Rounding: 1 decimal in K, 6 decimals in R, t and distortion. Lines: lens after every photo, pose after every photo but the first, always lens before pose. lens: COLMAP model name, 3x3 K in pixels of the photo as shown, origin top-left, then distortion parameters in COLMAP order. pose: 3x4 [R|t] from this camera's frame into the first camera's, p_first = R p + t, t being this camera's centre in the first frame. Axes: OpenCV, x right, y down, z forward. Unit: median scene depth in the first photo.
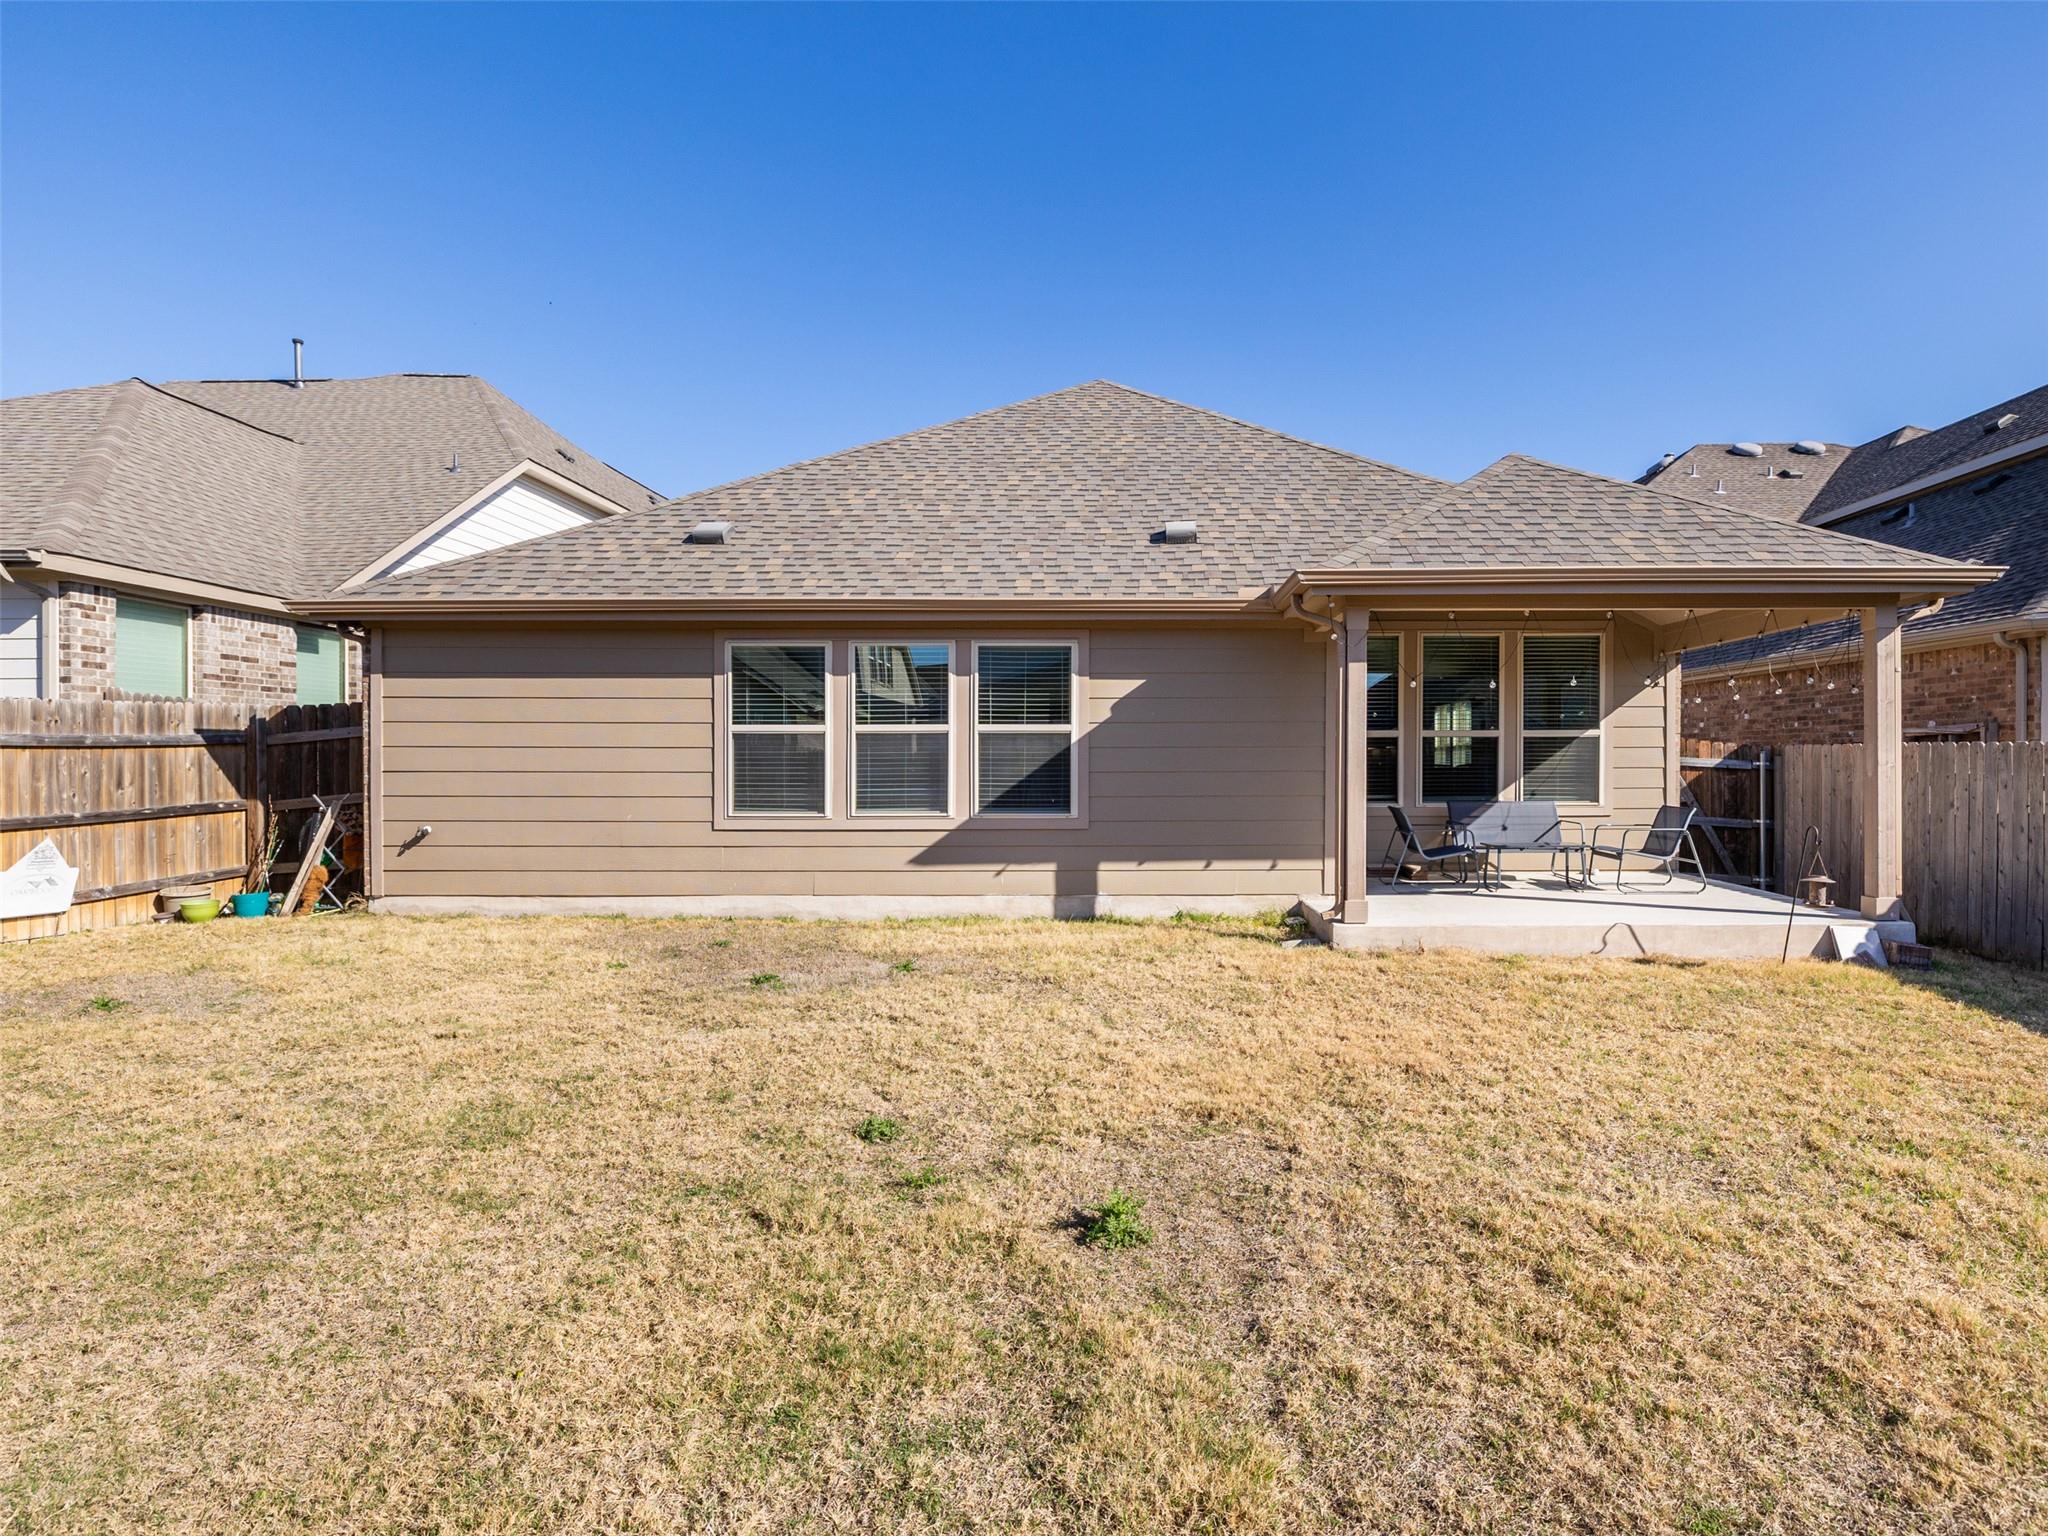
lens RADIAL K [[969.3, 0, 1028.5], [0, 969.3, 772.0], [0, 0, 1]] dist [0.009763, 0.000073]
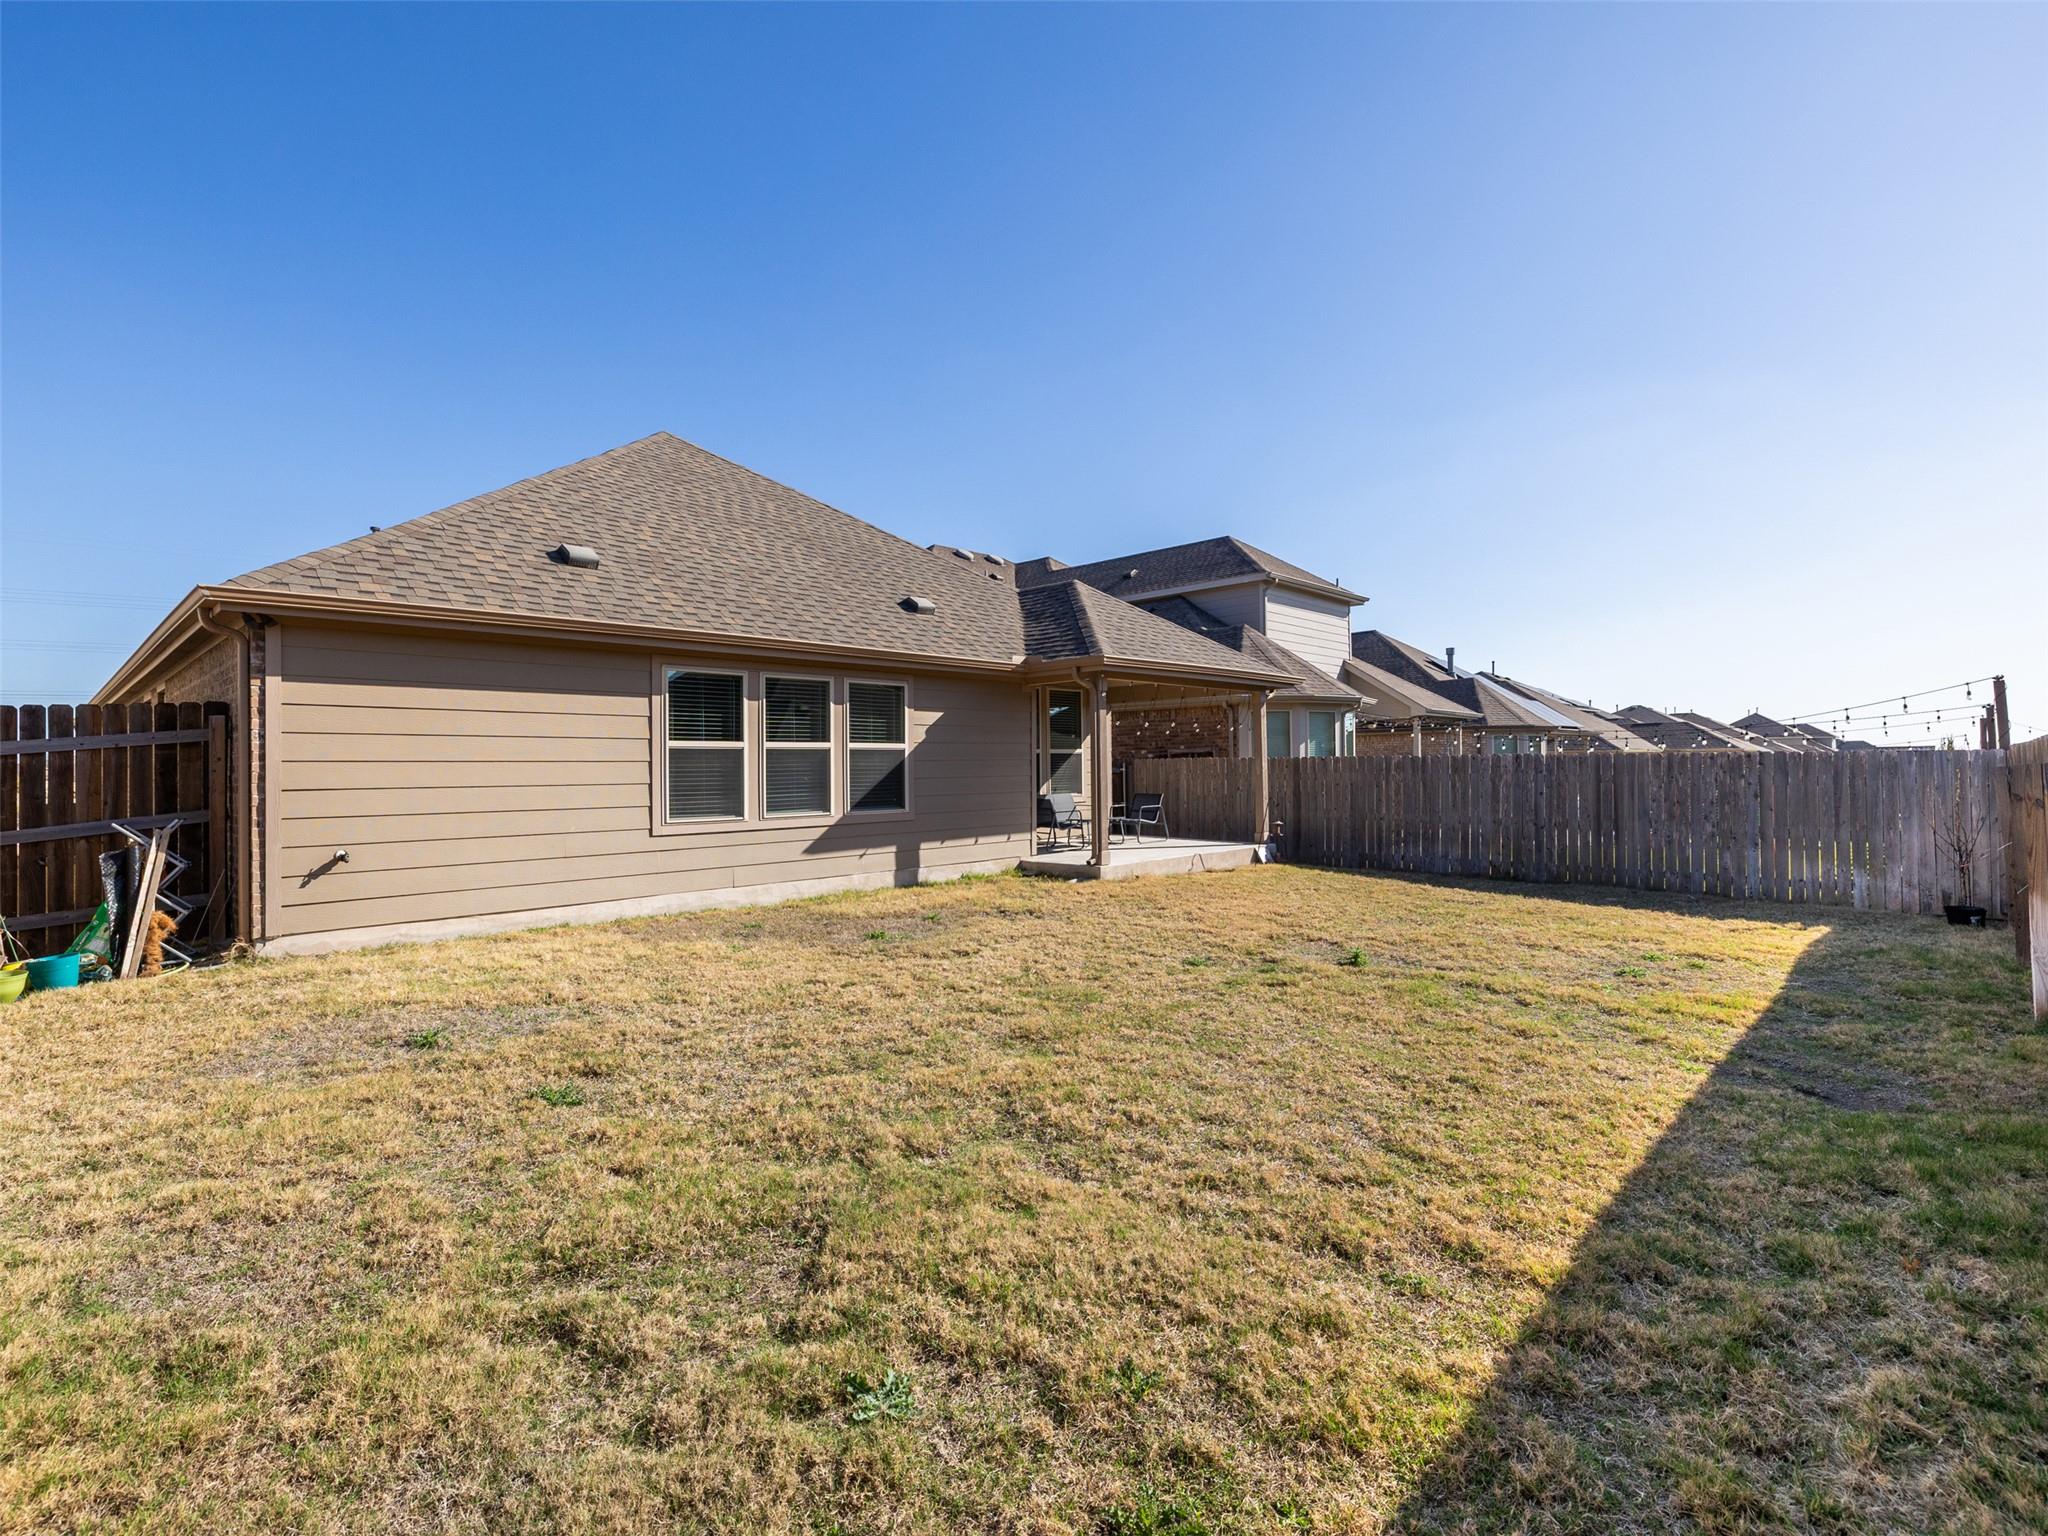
lens RADIAL K [[969.3, 0, 983.3], [0, 969.3, 763.6], [0, 0, 1]] dist [0.009763, 0.000073]
pose [[0.710968, -0.004972, 0.703207, -0.831924], [0.025598, 0.999495, -0.018813, 0.007946], [-0.702758, 0.031376, 0.710737, -0.047212]]
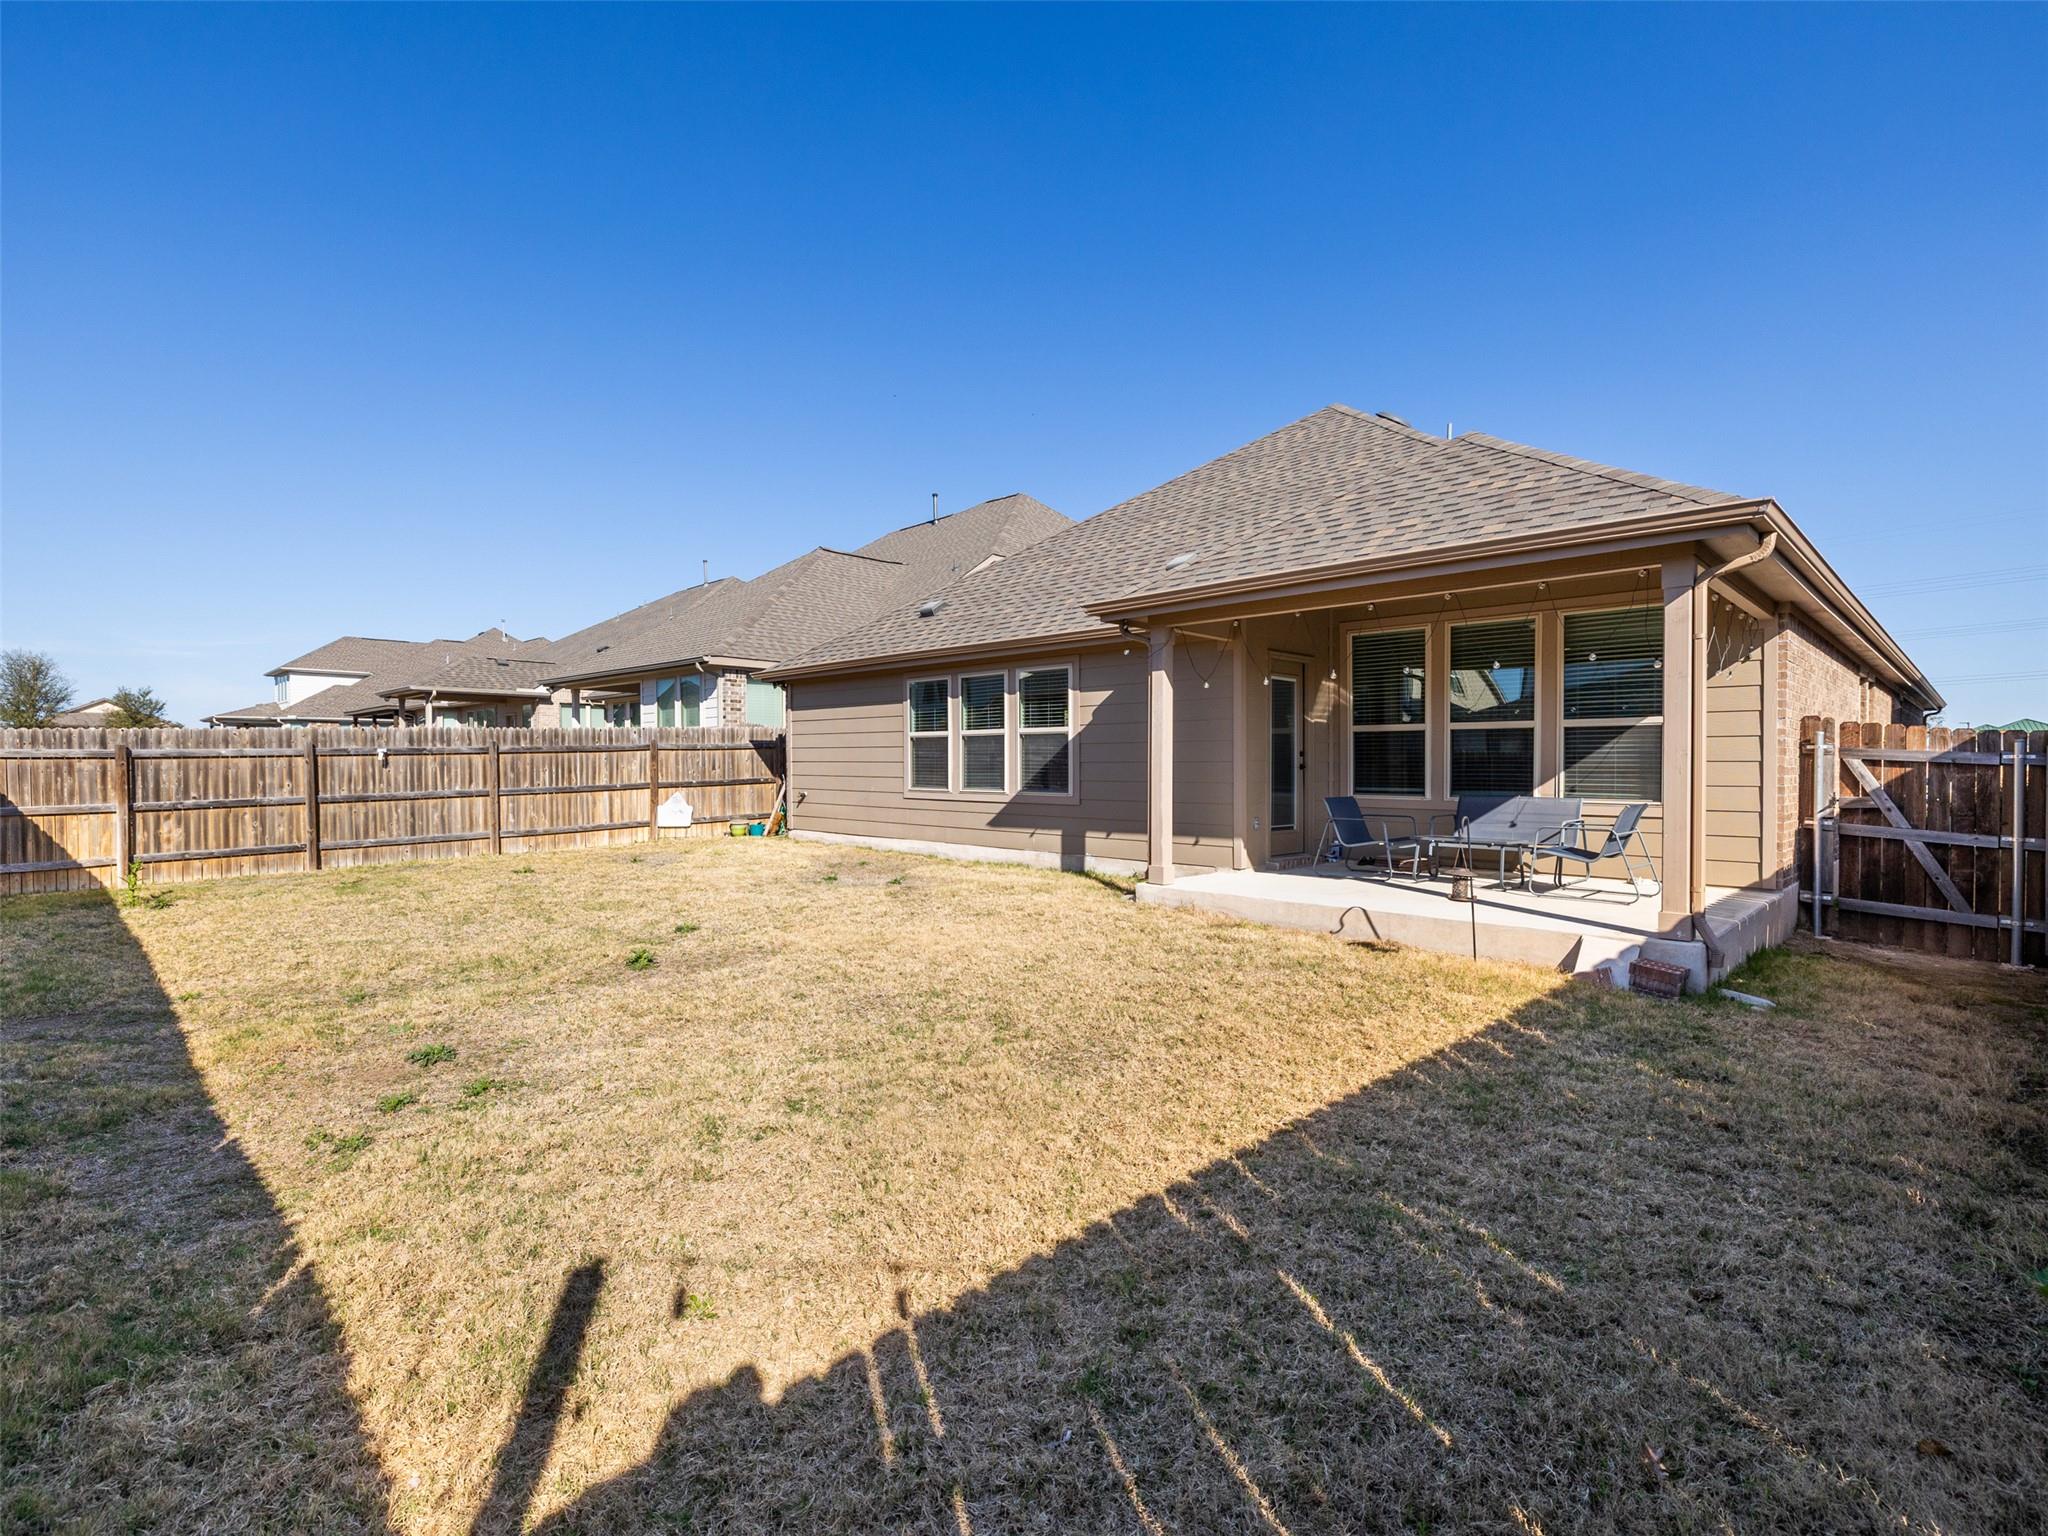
lens RADIAL K [[969.3, 0, 1014.4], [0, 969.3, 769.3], [0, 0, 1]] dist [0.009763, 0.000073]
pose [[0.708610, 0.005923, -0.705576, 0.928525], [-0.016315, 0.999835, -0.007991, 0.022099], [0.705412, 0.017174, 0.708589, -0.000668]]
